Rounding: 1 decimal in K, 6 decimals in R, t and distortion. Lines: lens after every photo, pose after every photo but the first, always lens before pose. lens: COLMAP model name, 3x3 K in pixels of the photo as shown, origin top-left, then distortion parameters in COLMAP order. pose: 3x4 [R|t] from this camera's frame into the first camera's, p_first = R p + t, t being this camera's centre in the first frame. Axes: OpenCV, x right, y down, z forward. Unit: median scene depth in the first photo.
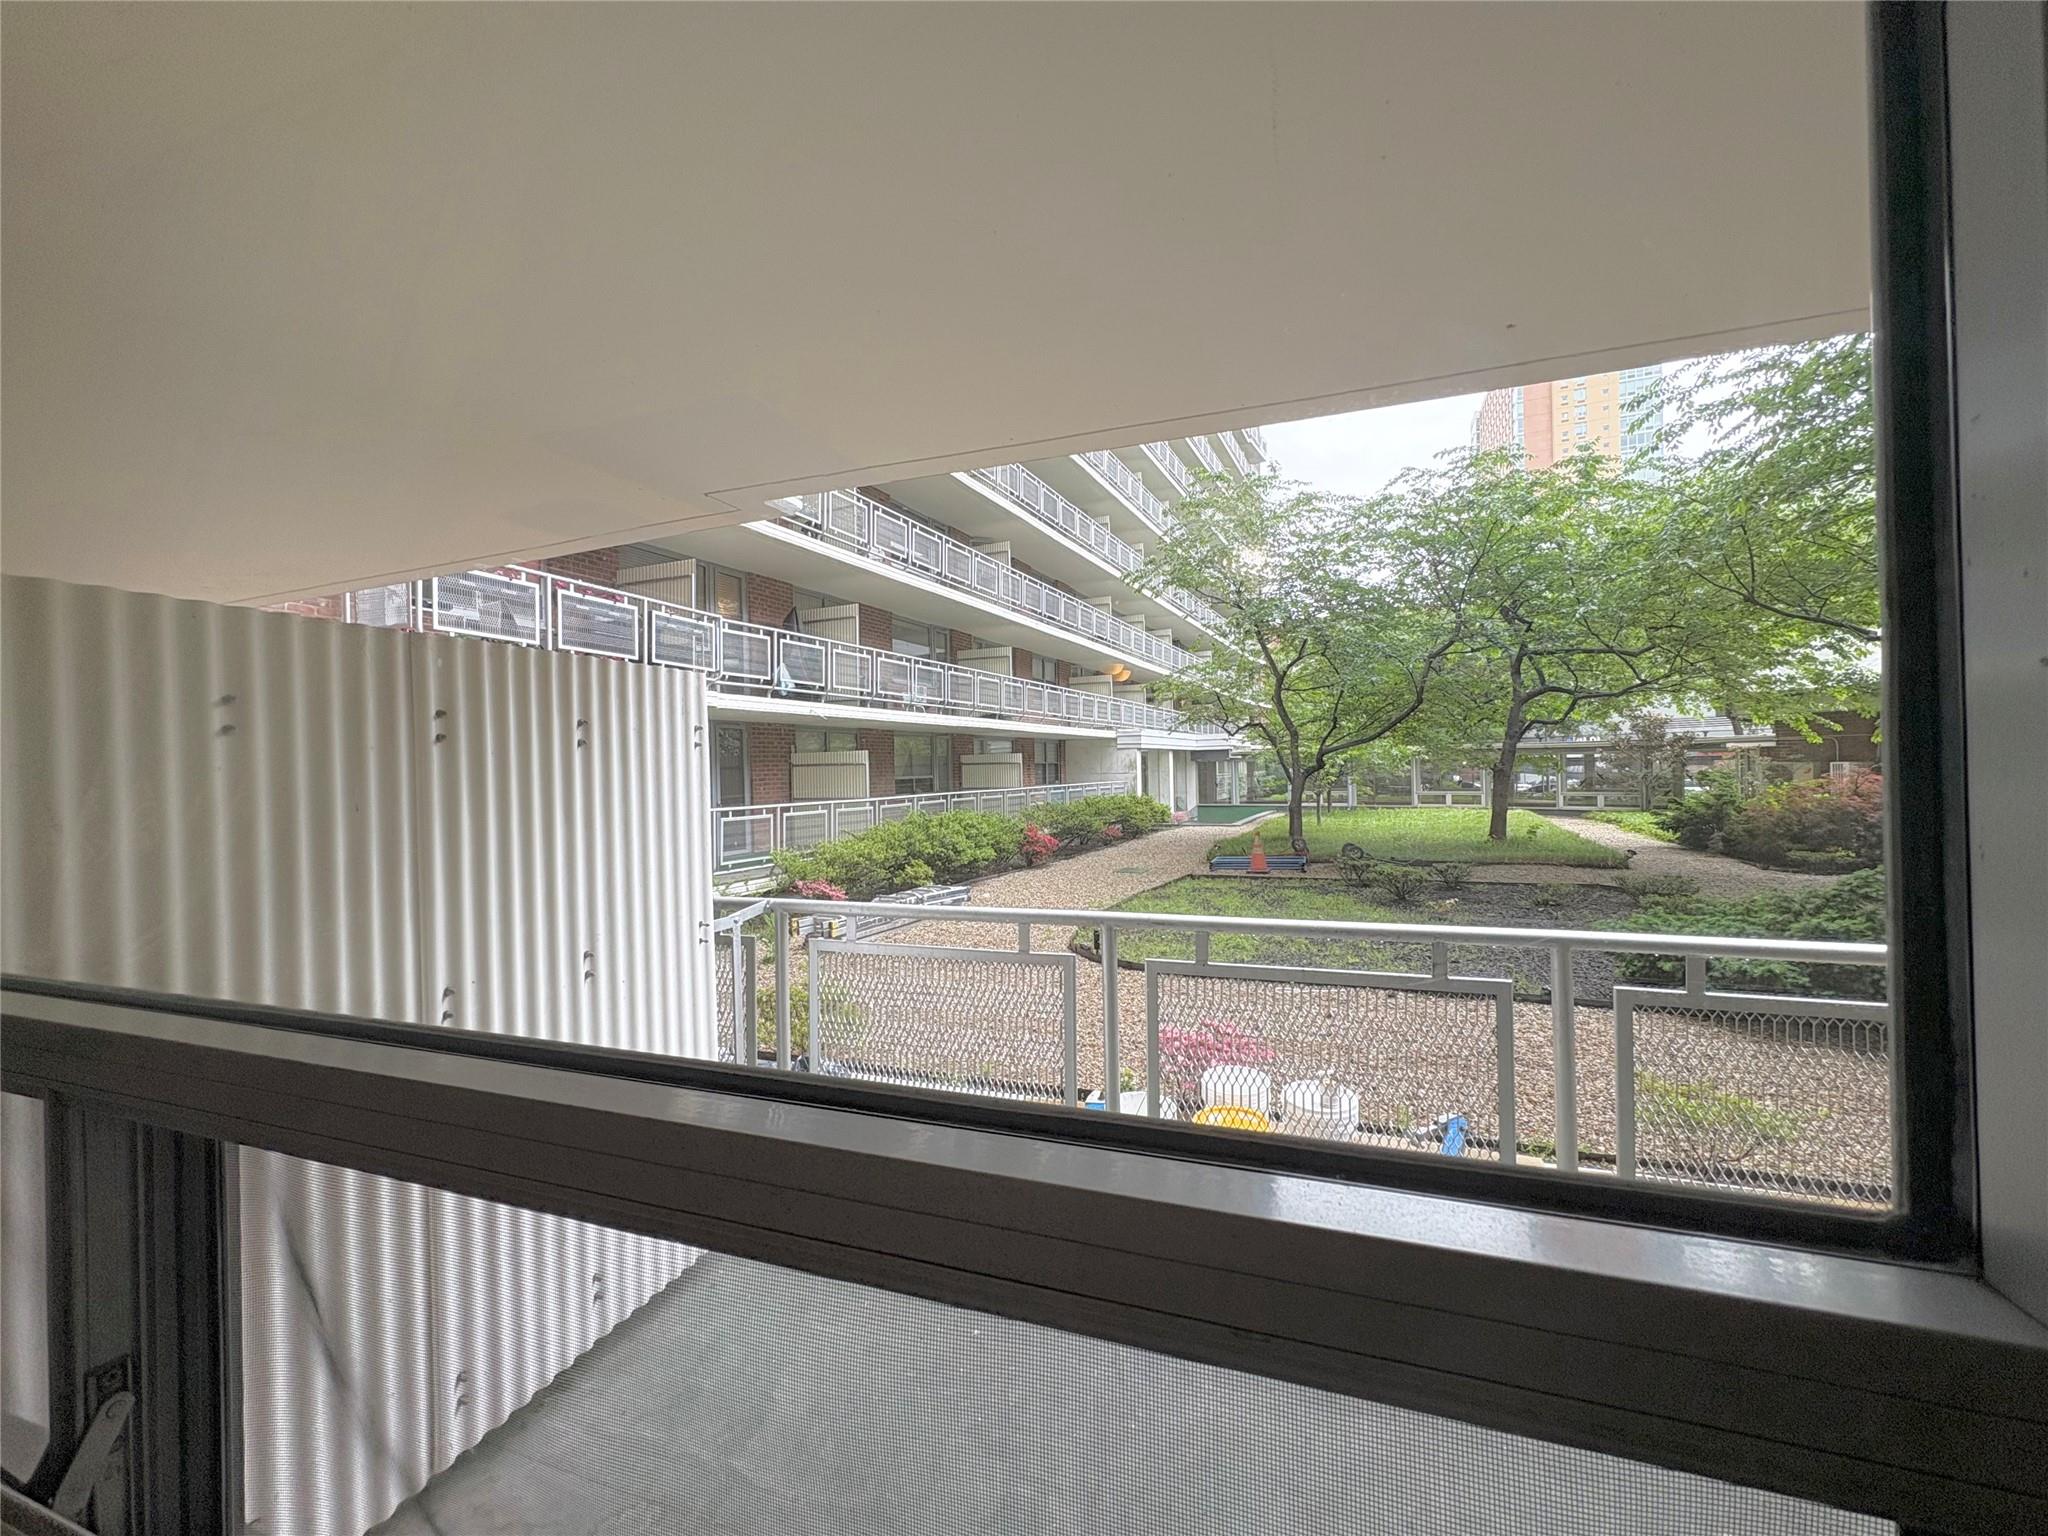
lens RADIAL K [[814.0, 0, 1021.8], [0, 814.0, 769.1], [0, 0, 1]] dist [-0.001518, 0.000871]
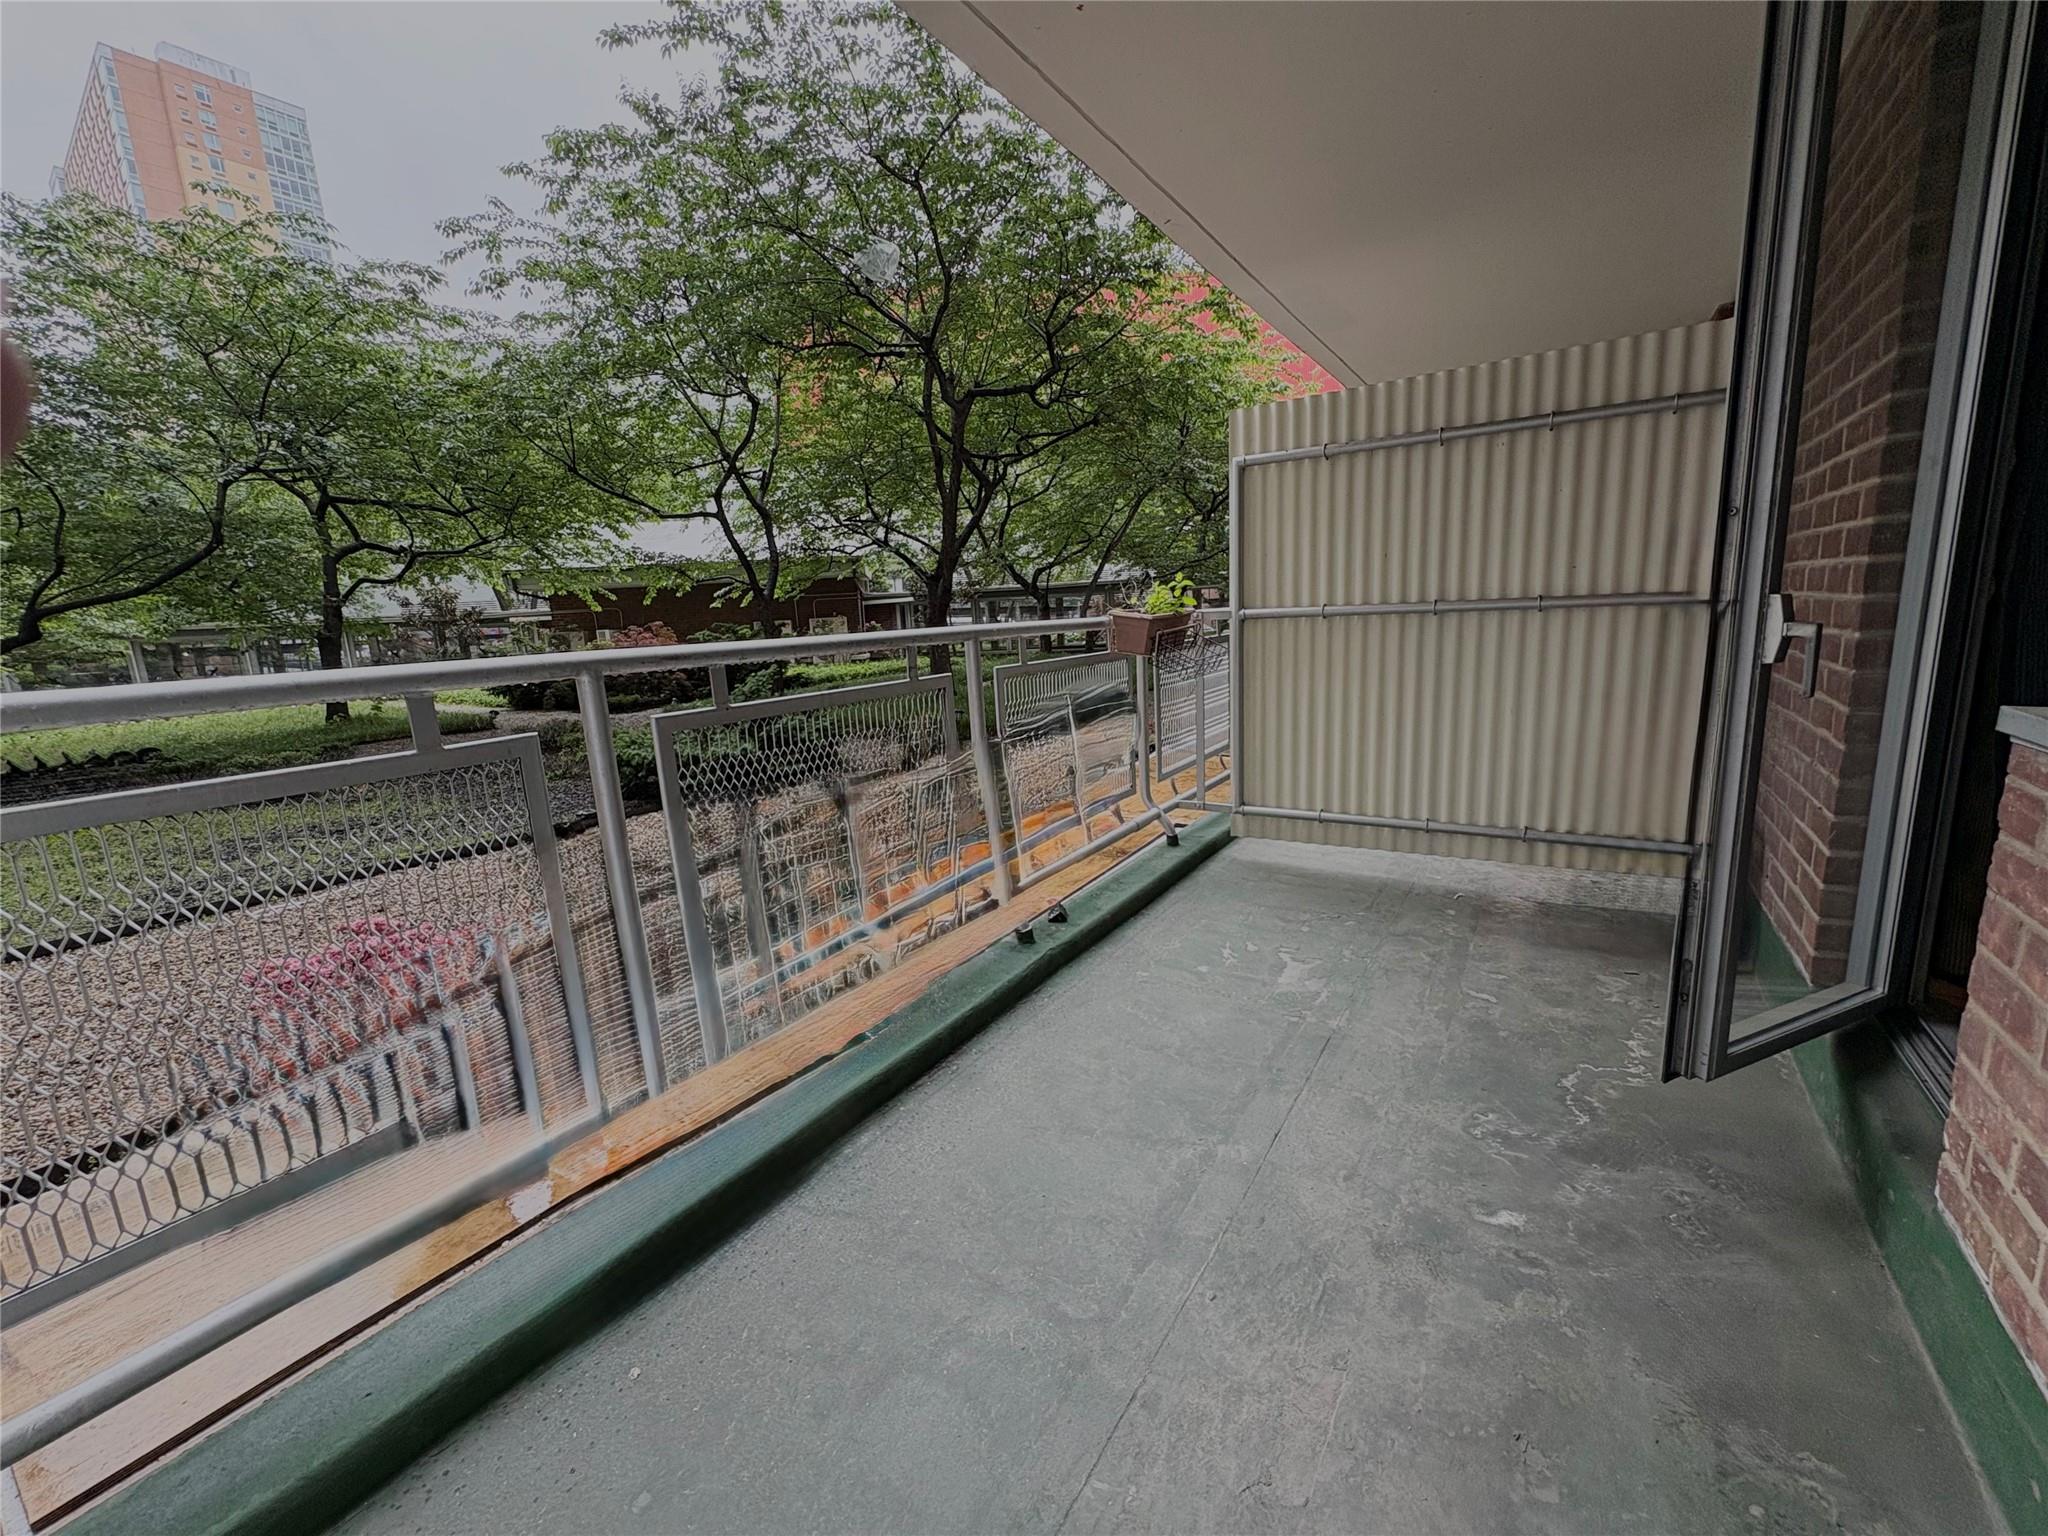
lens RADIAL K [[814.0, 0, 1028.9], [0, 814.0, 764.4], [0, 0, 1]] dist [-0.001518, 0.000871]
pose [[0.236580, -0.170494, 0.956536, -0.063483], [0.051535, 0.985300, 0.162875, 0.027118], [-0.970244, 0.010763, 0.241889, 0.082147]]
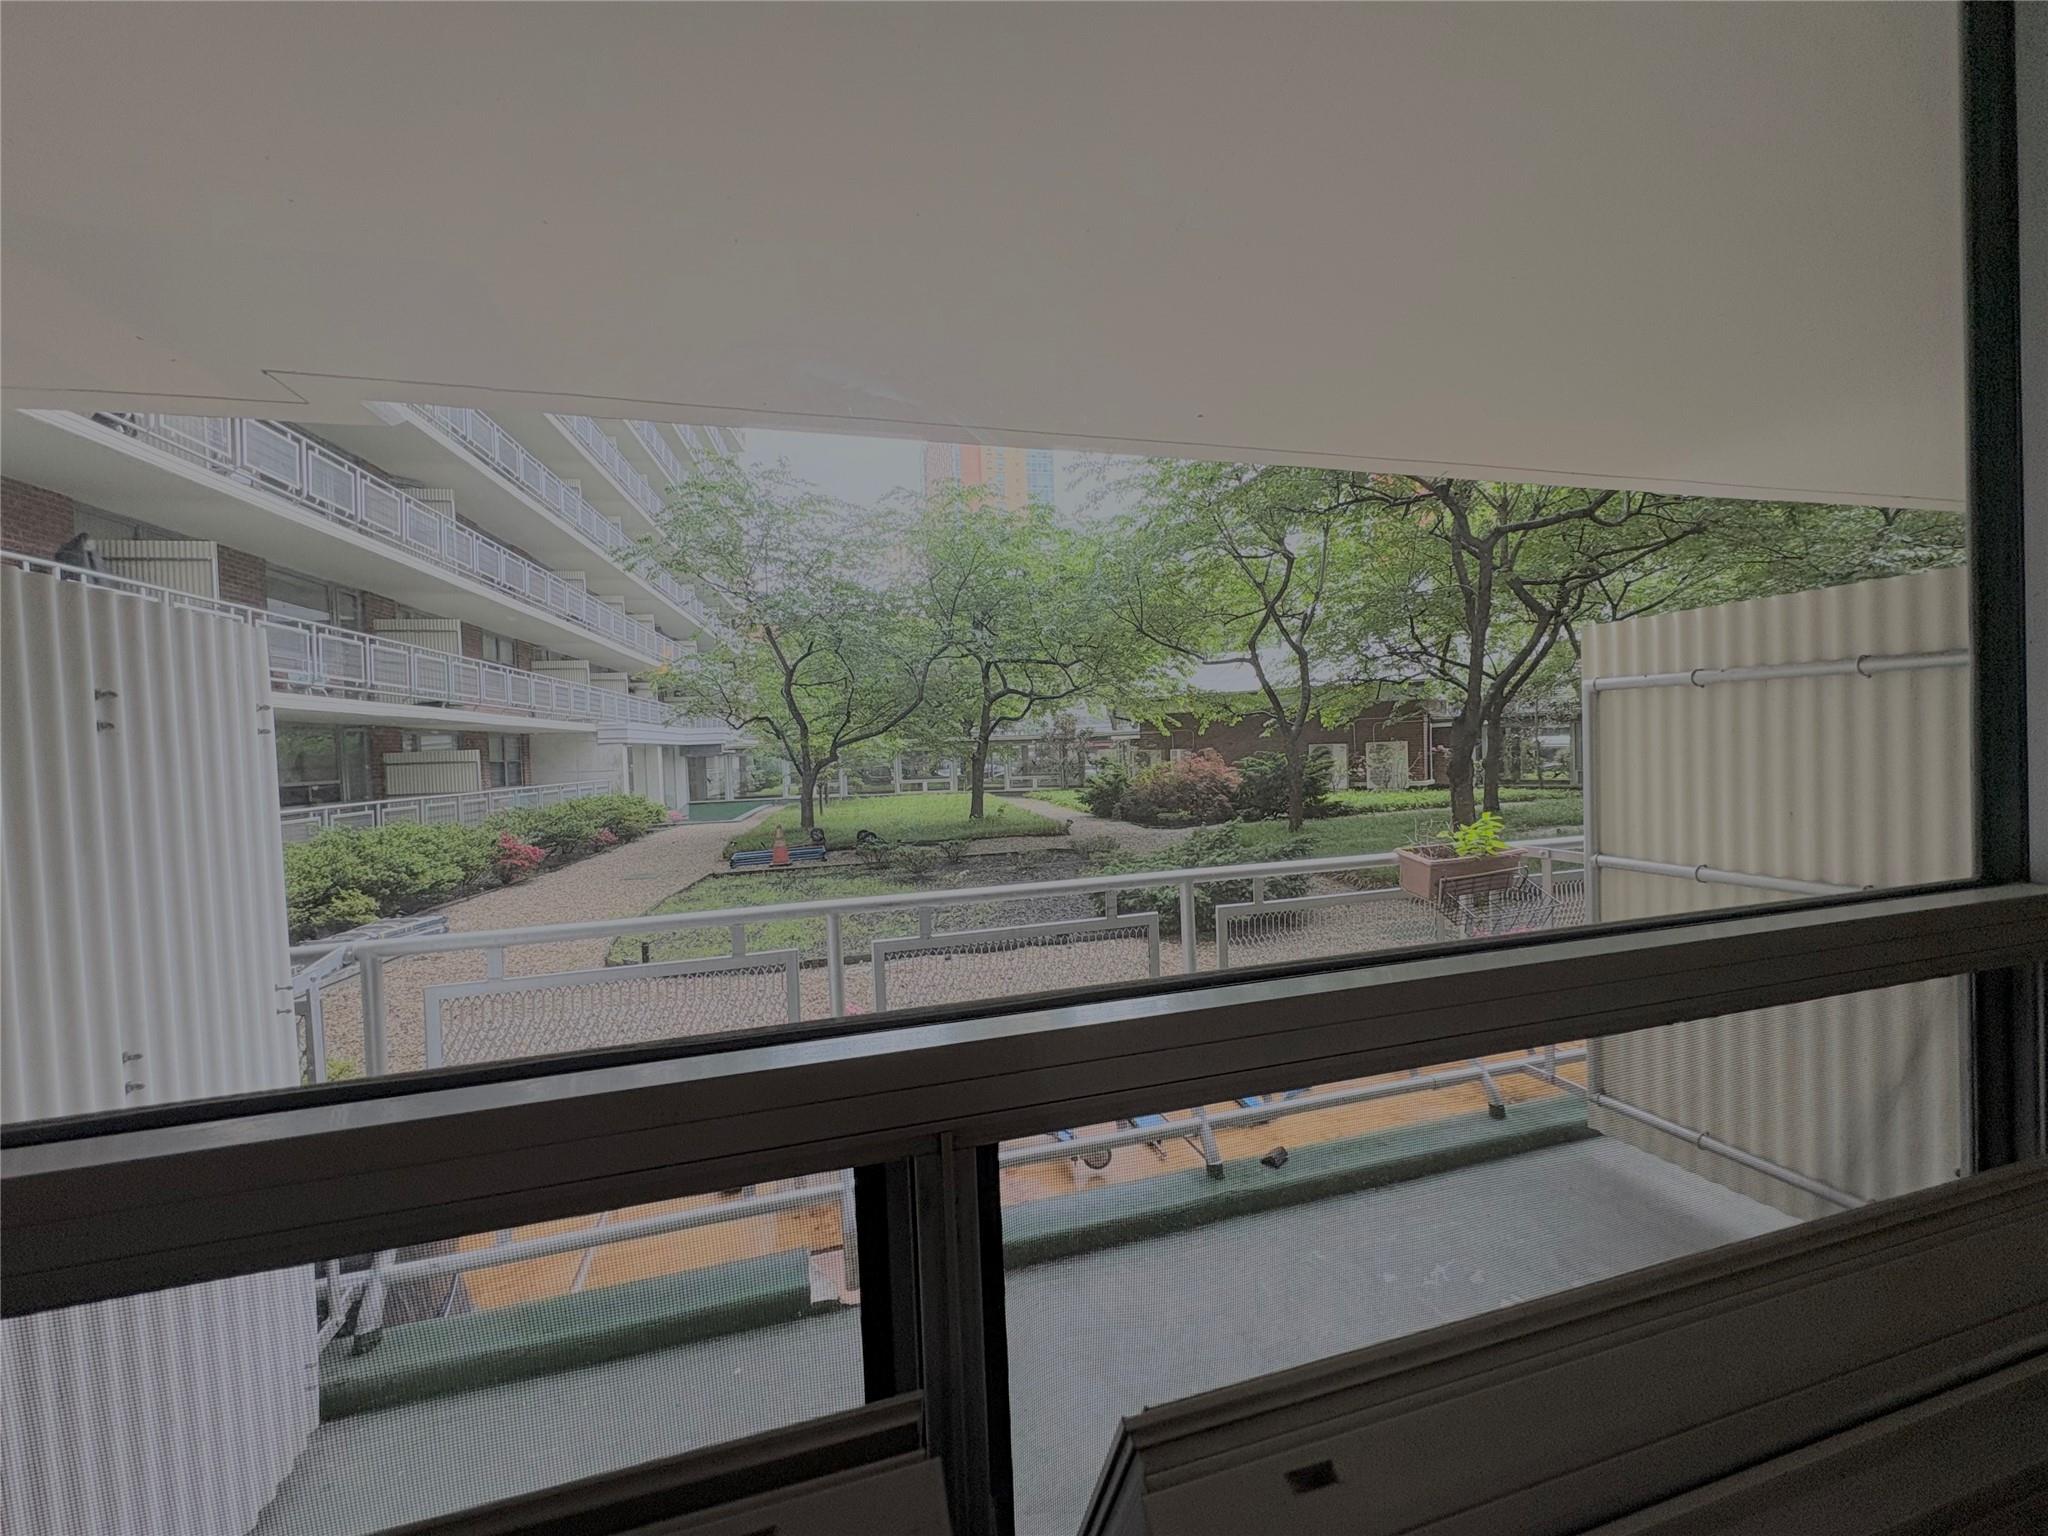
lens RADIAL K [[814.0, 0, 1021.6], [0, 814.0, 766.7], [0, 0, 1]] dist [-0.001518, 0.000871]
pose [[0.810382, -0.023281, 0.585439, -0.044607], [0.021355, 0.999720, 0.010195, 0.001204], [-0.585513, 0.004240, 0.810652, 0.009285]]
